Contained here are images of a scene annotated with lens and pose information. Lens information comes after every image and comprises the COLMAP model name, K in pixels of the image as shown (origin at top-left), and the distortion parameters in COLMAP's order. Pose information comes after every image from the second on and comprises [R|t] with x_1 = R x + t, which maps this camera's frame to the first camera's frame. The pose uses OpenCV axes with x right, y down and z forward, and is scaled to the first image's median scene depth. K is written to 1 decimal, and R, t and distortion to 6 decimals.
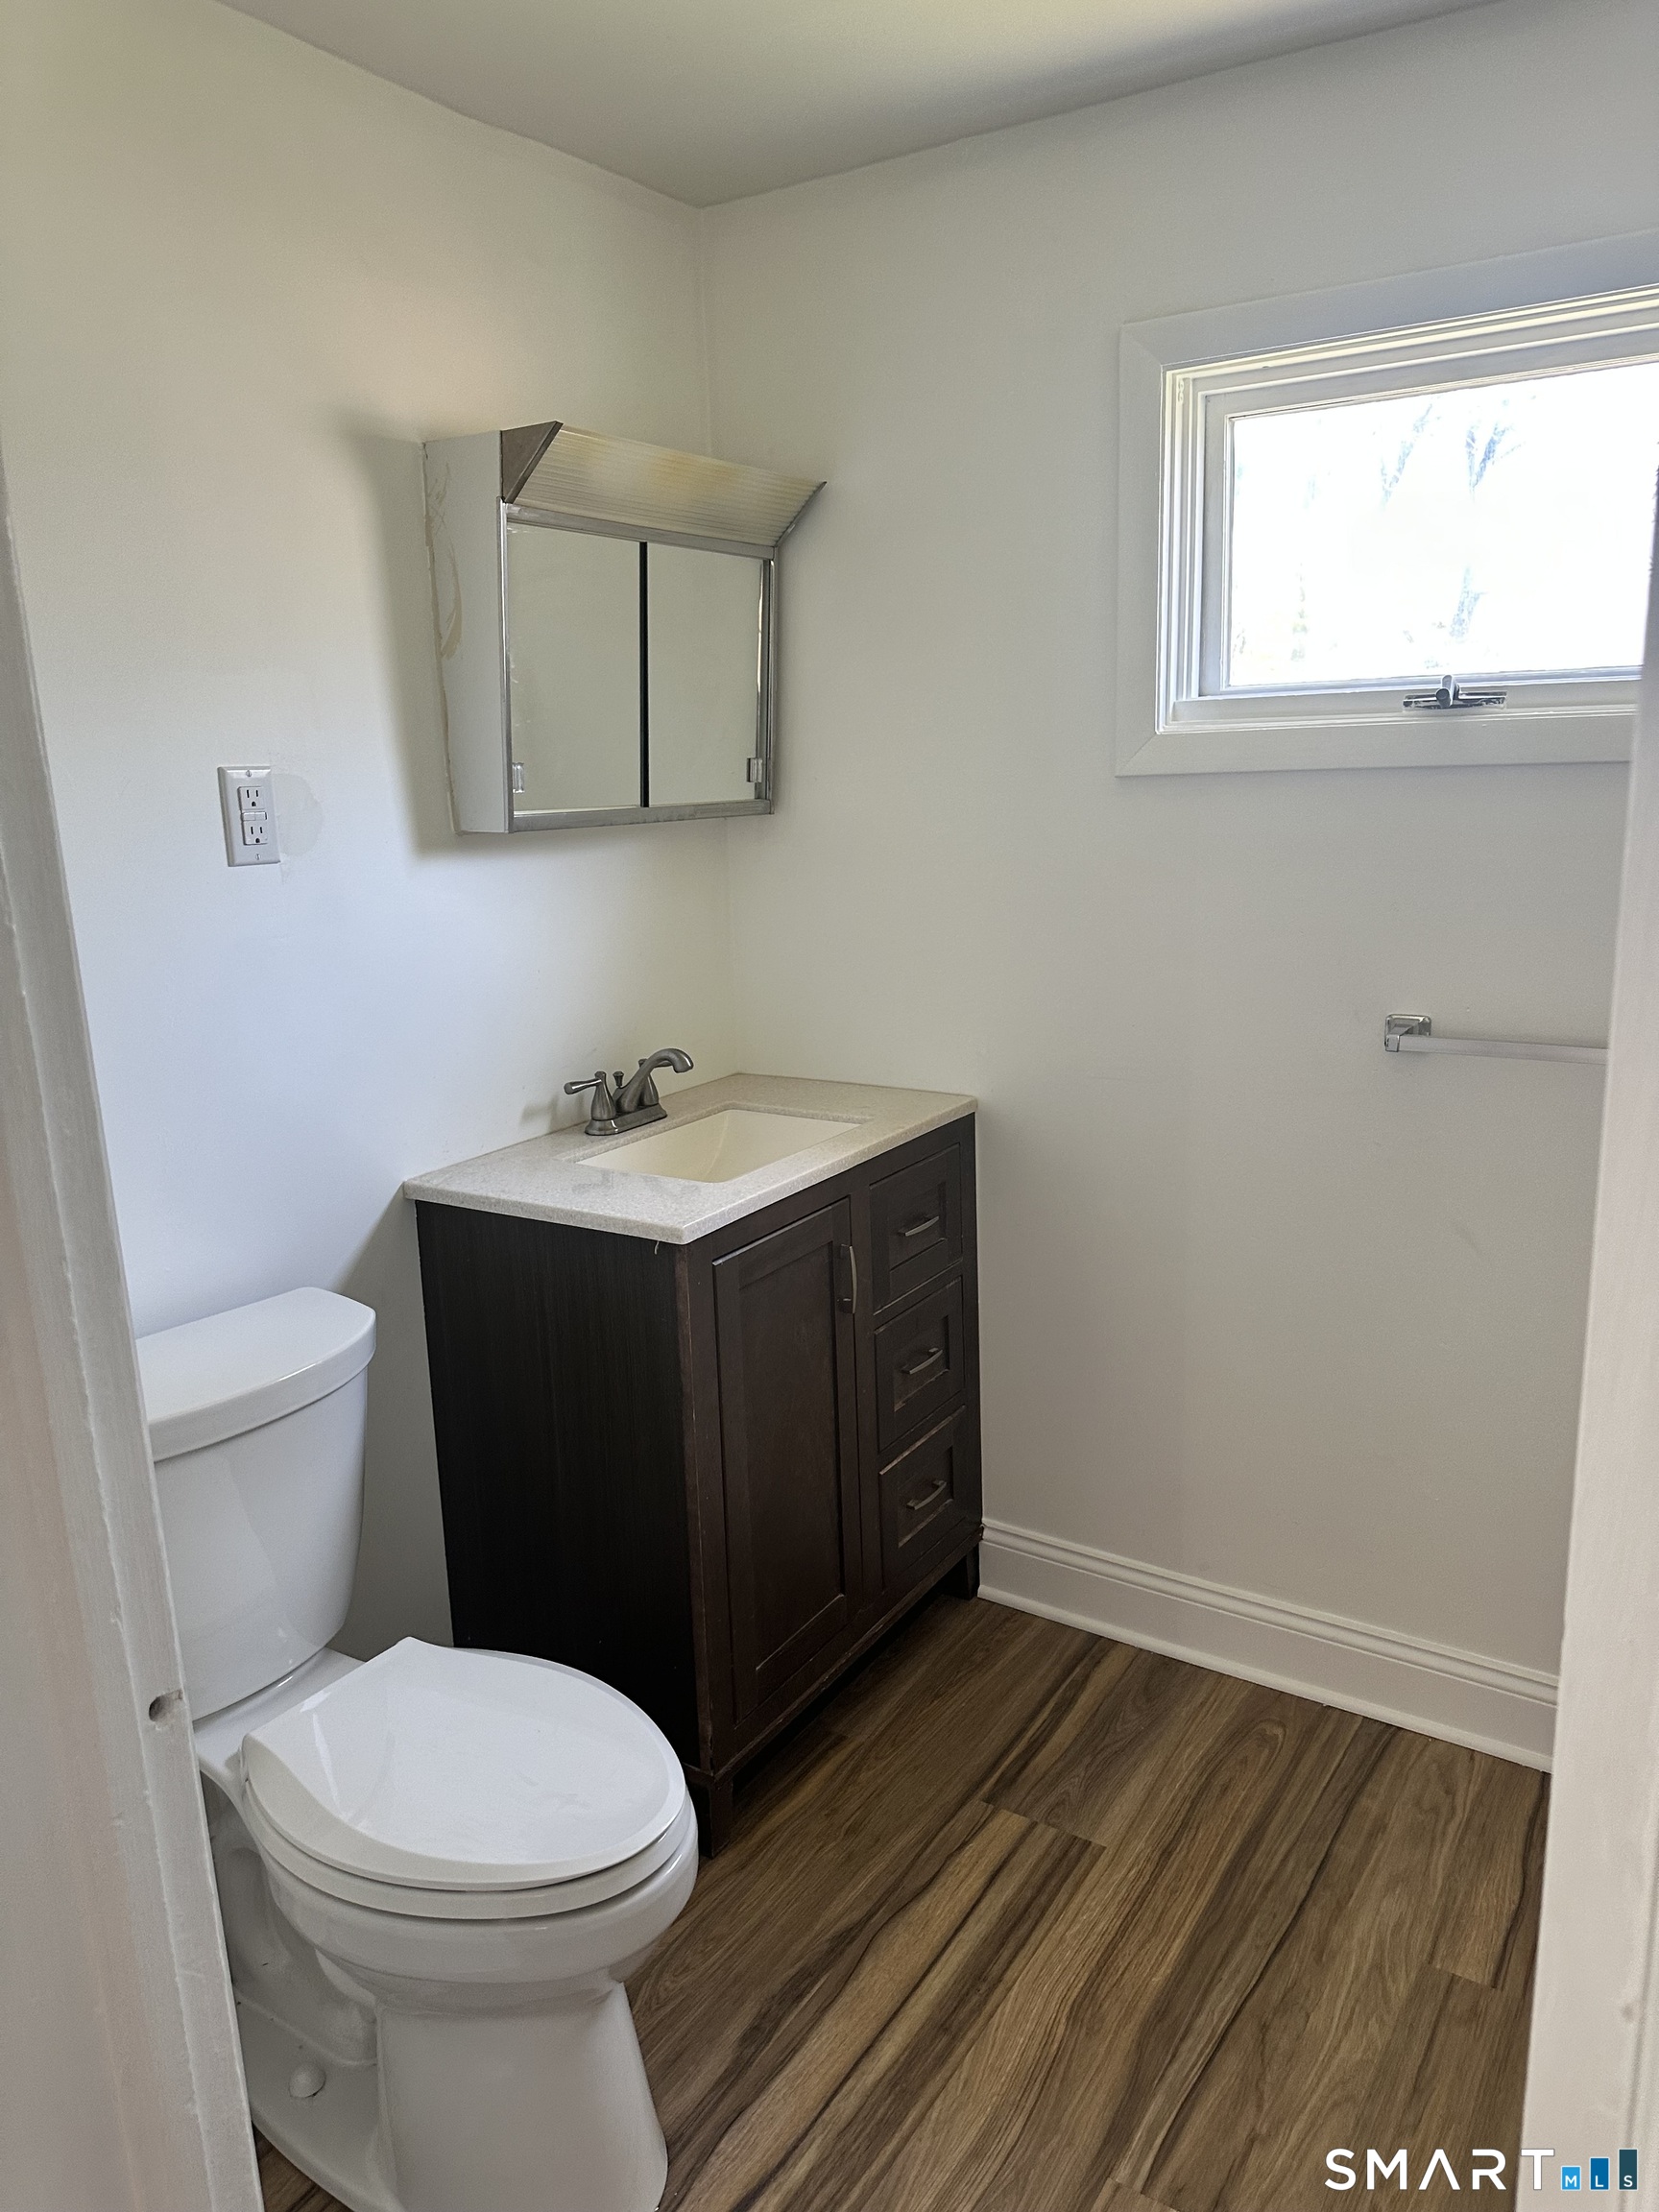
lens RADIAL K [[1536.7, 0, 844.4], [0, 1536.7, 1105.8], [0, 0, 1]] dist [0.127248, -0.189032]
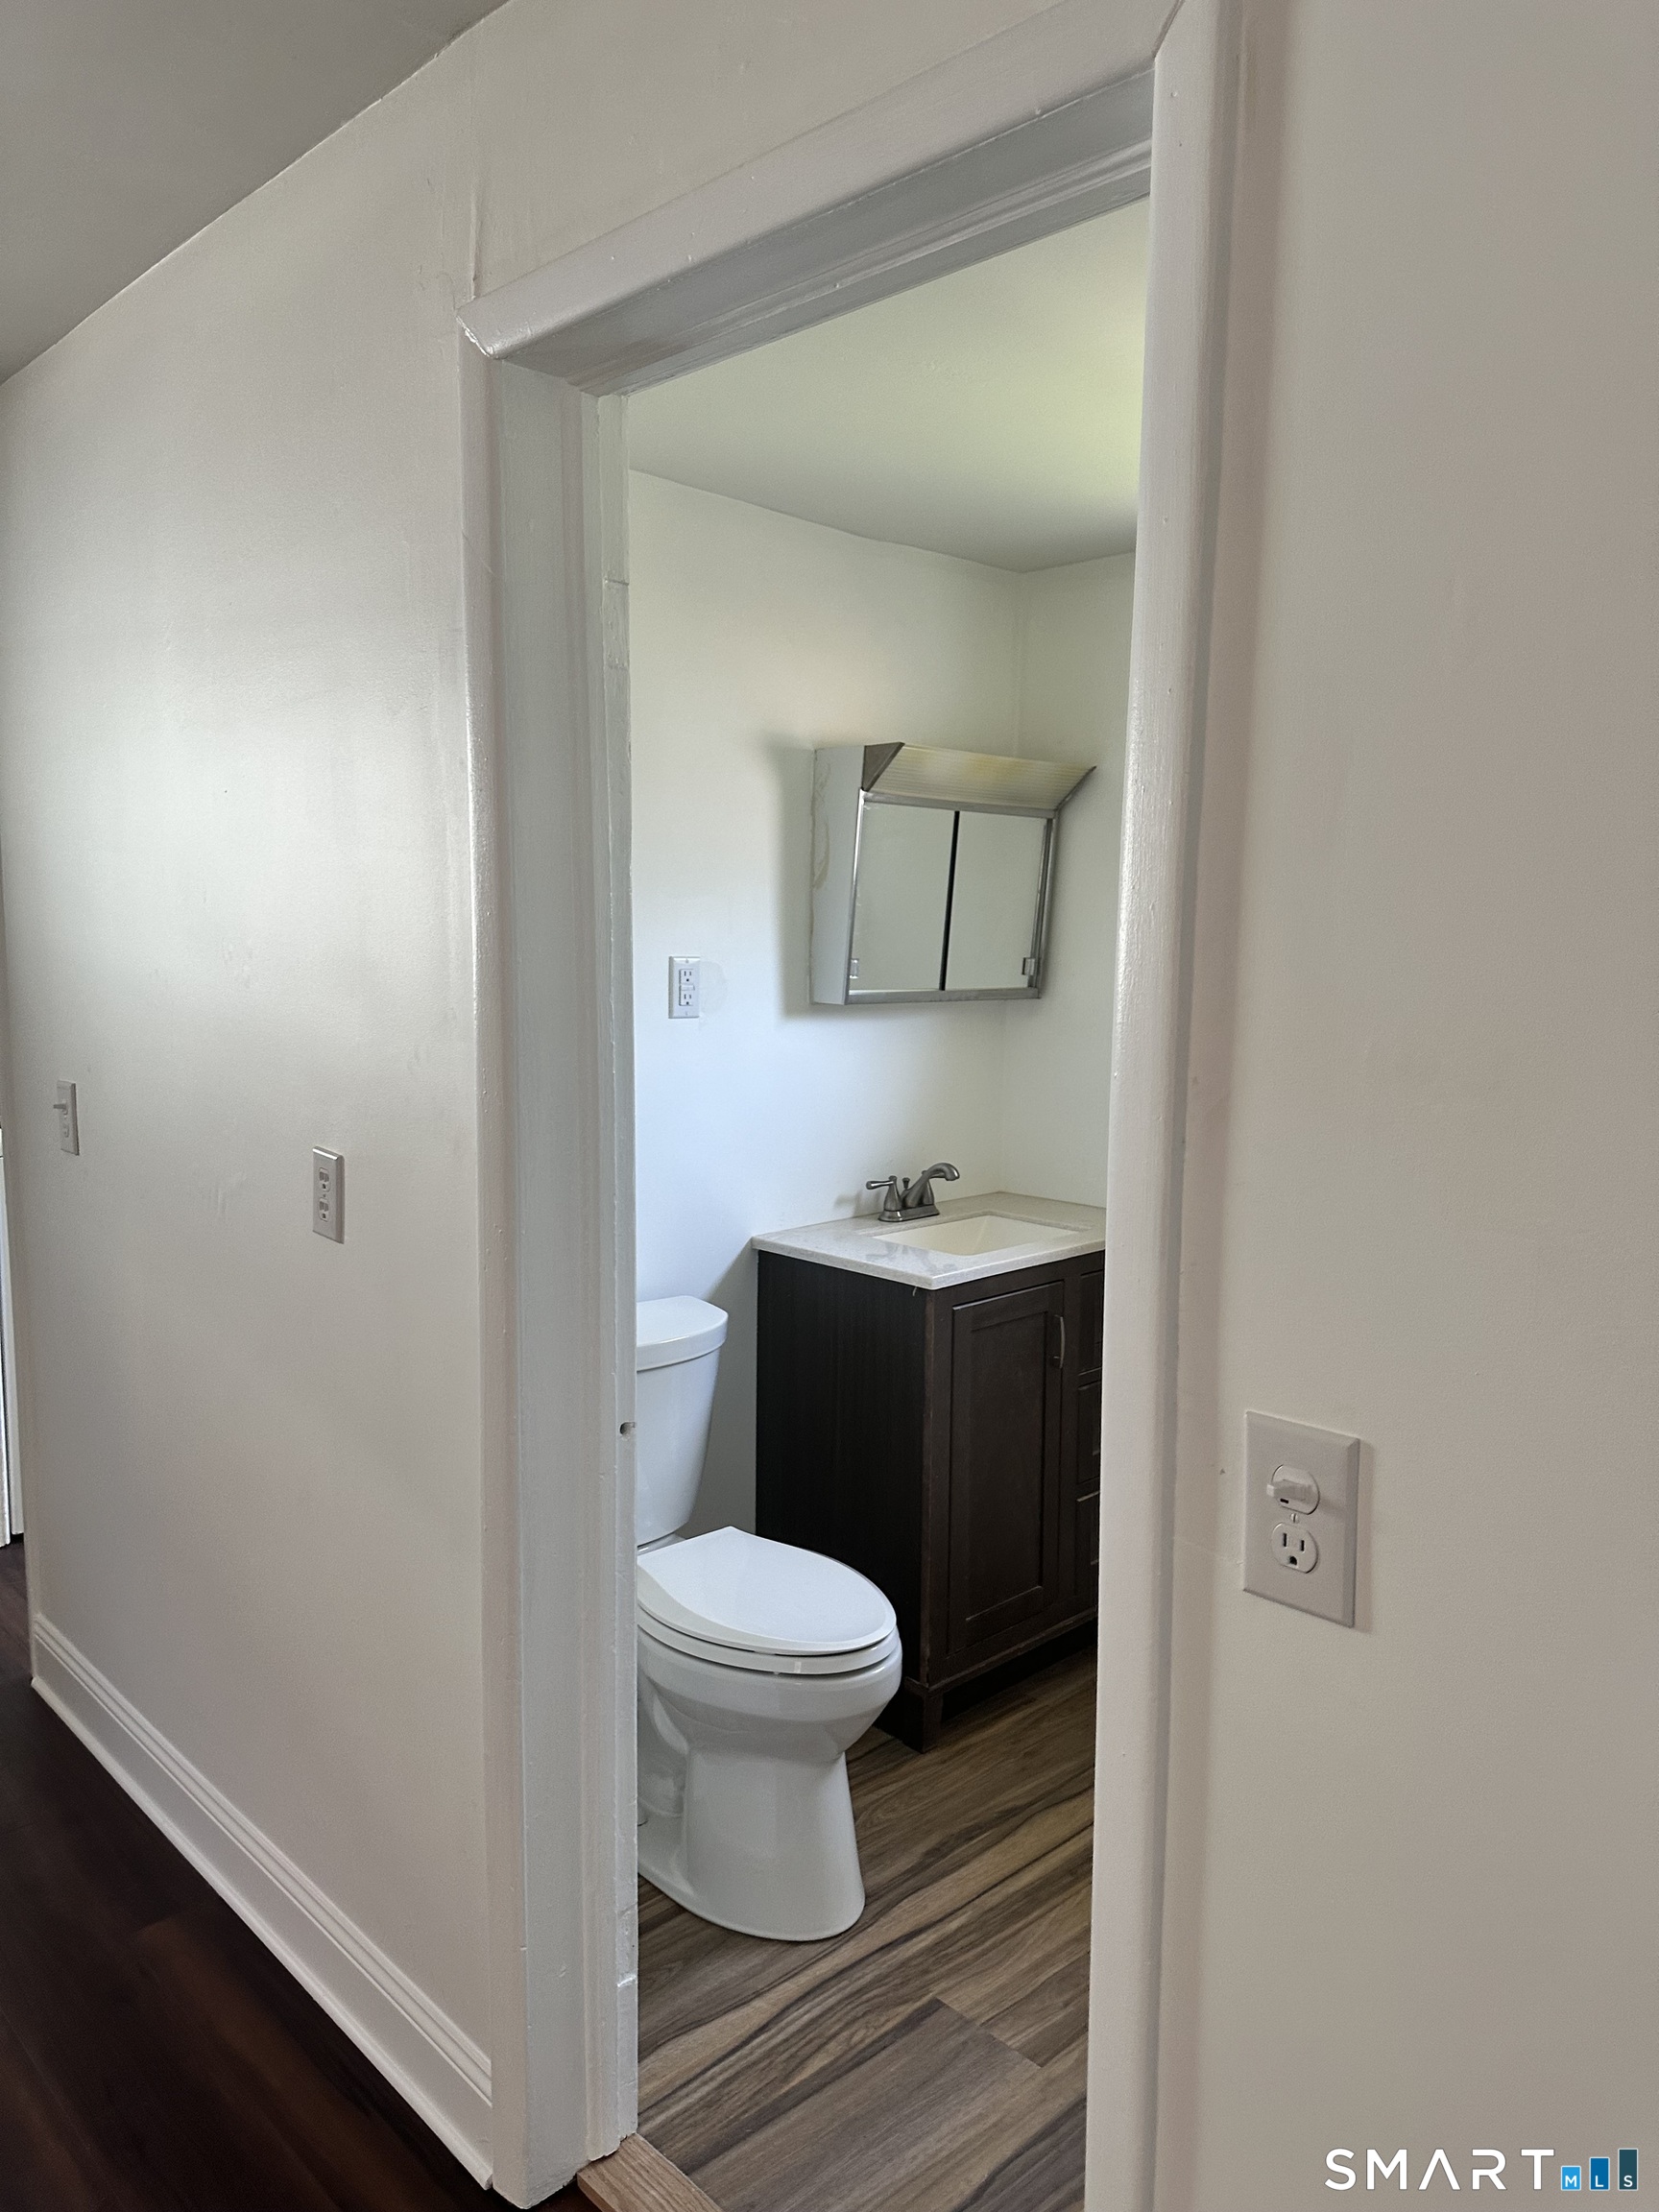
lens RADIAL K [[1561.5, 0, 802.7], [0, 1561.5, 1098.7], [0, 0, 1]] dist [0.095668, -0.131508]
pose [[0.967449, 0.068802, -0.243534, 0.112740], [-0.095558, 0.990408, -0.099805, 0.064068], [0.234332, 0.119828, 0.964743, -0.429414]]
